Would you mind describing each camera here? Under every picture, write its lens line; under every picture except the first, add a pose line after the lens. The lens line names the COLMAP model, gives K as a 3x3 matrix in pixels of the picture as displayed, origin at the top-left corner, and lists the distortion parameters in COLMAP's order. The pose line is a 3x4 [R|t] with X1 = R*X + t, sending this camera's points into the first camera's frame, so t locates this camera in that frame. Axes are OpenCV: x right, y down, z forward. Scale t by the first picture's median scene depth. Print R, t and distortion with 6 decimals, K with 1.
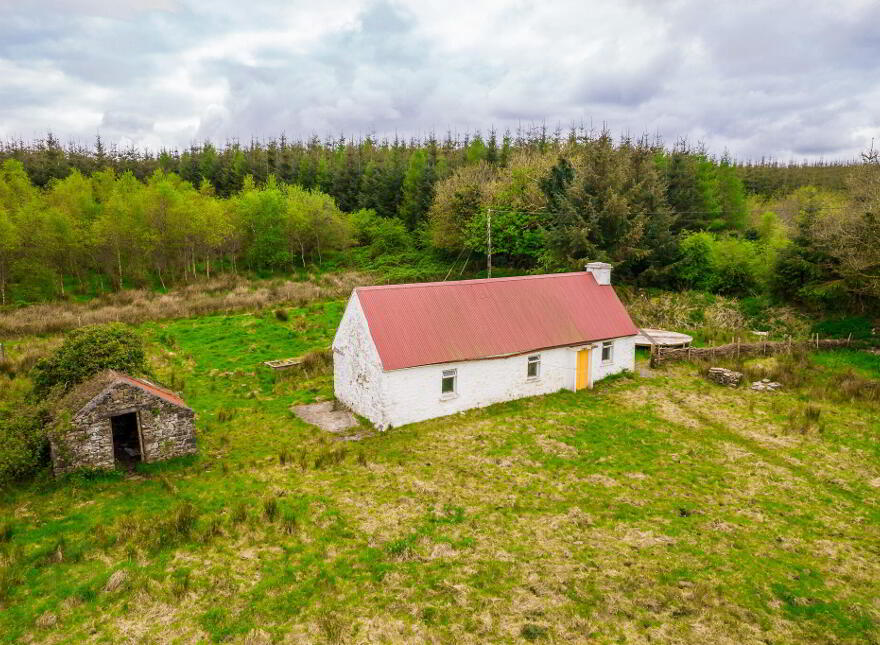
lens RADIAL K [[628.0, 0, 440.0], [0, 628.0, 322.5], [0, 0, 1]] dist [-0.063989, 0.051504]
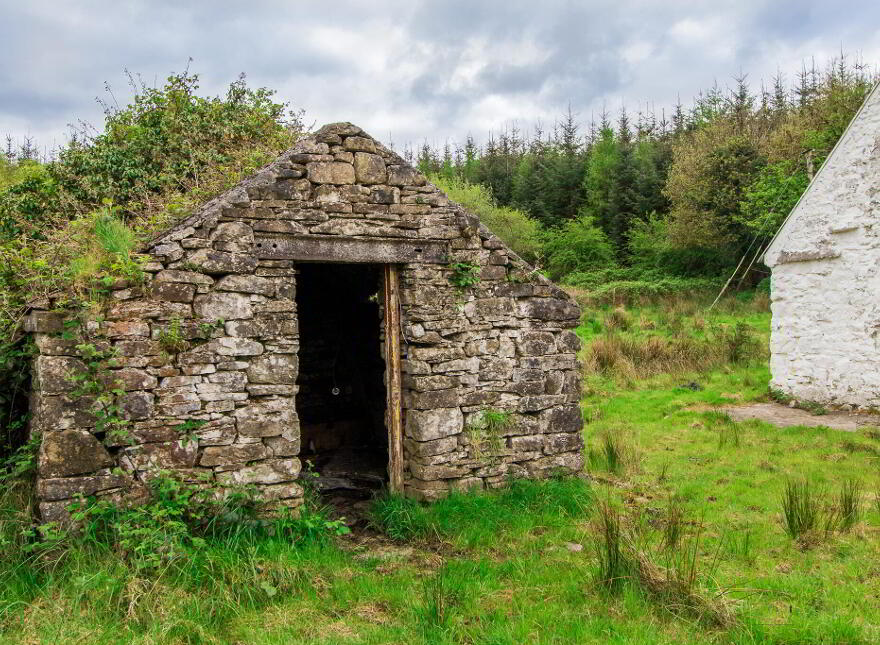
lens RADIAL K [[804.4, 0, 440.0], [0, 804.4, 322.5], [0, 0, 1]] dist [0.001301, 0.006055]
pose [[0.992736, -0.015740, -0.119276, -0.345807], [-0.002356, 0.988672, -0.150074, 0.167788], [0.120287, 0.149265, 0.981454, 0.558830]]
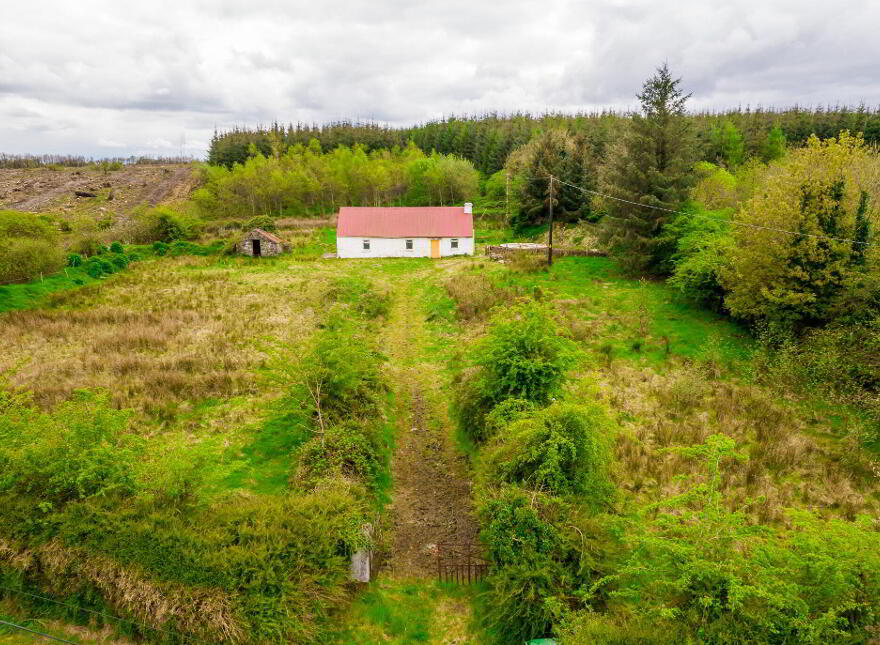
lens RADIAL K [[643.8, 0, 424.6], [0, 643.8, 324.0], [0, 0, 1]] dist [-0.070898, 0.056201]
pose [[0.853288, 0.128518, -0.505354, 1.628728], [-0.090996, 0.990980, 0.098374, 0.137580], [0.513439, -0.037957, 0.857286, -1.188927]]
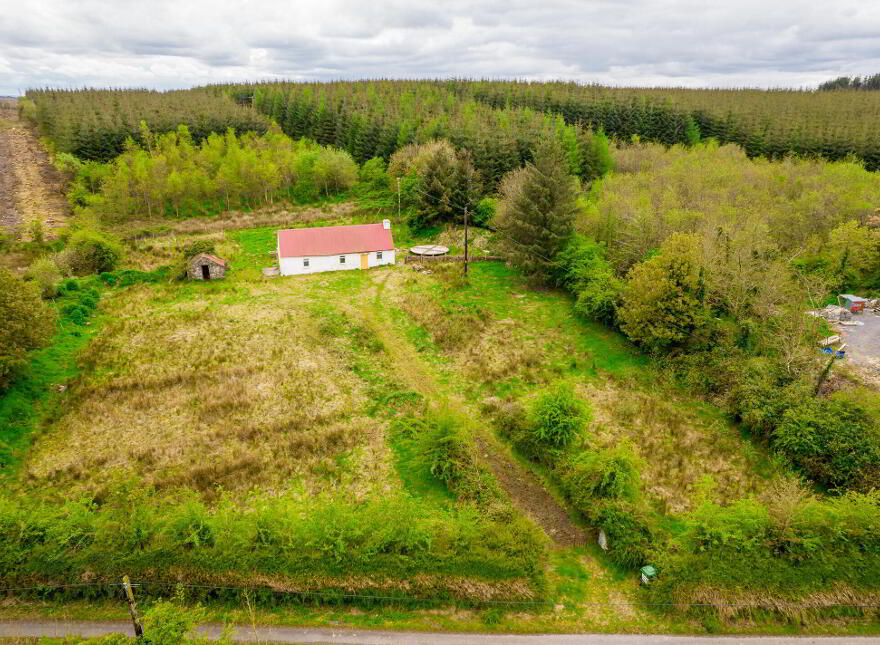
lens RADIAL K [[628.0, 0, 440.0], [0, 628.0, 322.5], [0, 0, 1]] dist [-0.063989, 0.051504]
pose [[0.972552, 0.086568, -0.215984, 1.340290], [-0.046316, 0.981665, 0.184900, -0.214091], [0.228031, -0.169821, 0.958730, -1.831208]]
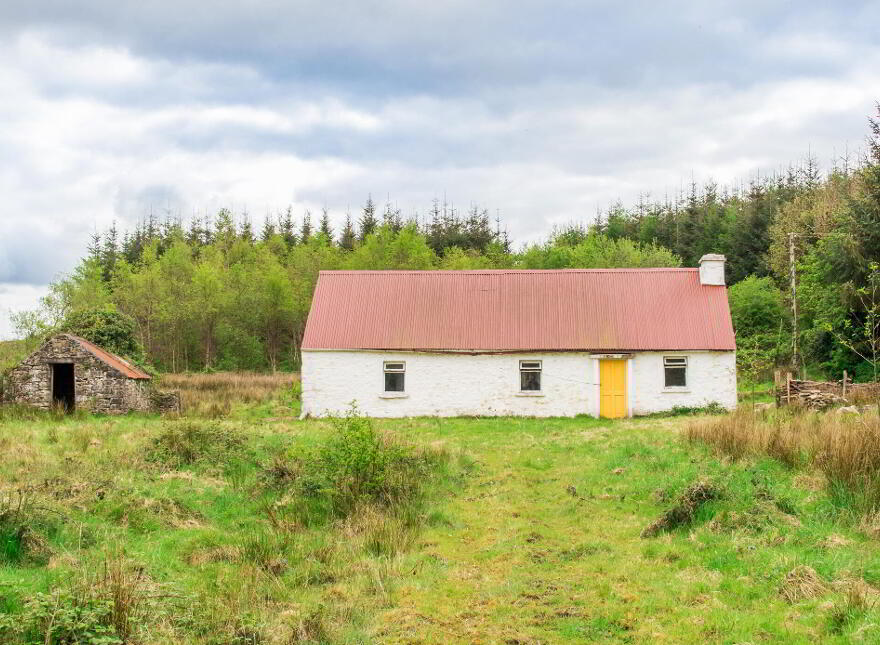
lens RADIAL K [[1189.2, 0, 440.0], [0, 1189.2, 322.5], [0, 0, 1]] dist [-0.121100, 0.020229]
pose [[0.801439, -0.030168, -0.597315, 1.005269], [-0.099973, 0.977918, -0.183528, 0.307950], [0.589661, 0.206802, 0.780726, -0.197028]]
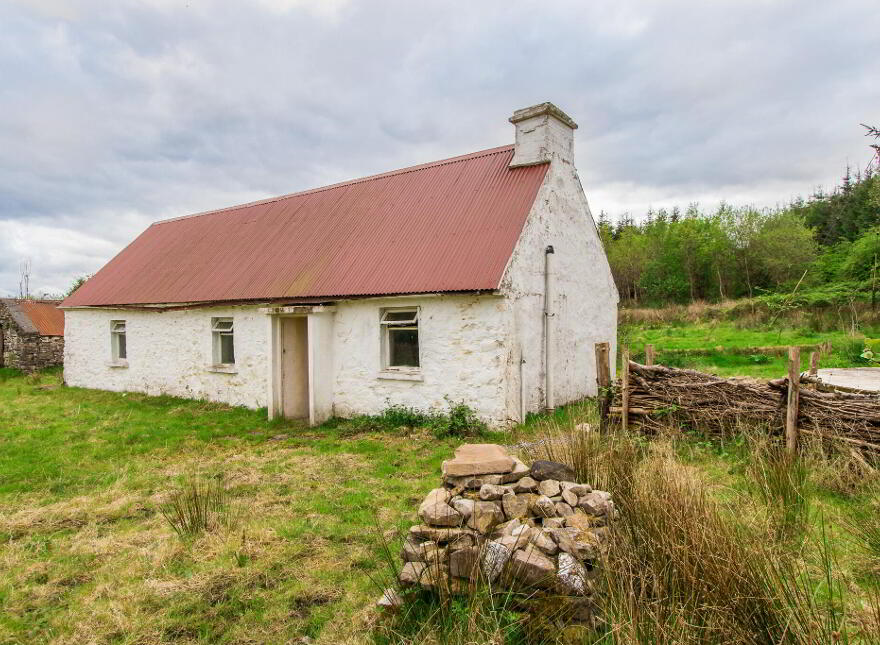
lens RADIAL K [[500.1, 0, 446.9], [0, 500.1, 322.8], [0, 0, 1]] dist [-0.029726, 0.020951]
pose [[0.417522, -0.013276, -0.908570, 0.634341], [-0.154946, 0.984209, -0.085585, 0.069055], [0.895359, 0.176513, 0.408872, 1.100693]]
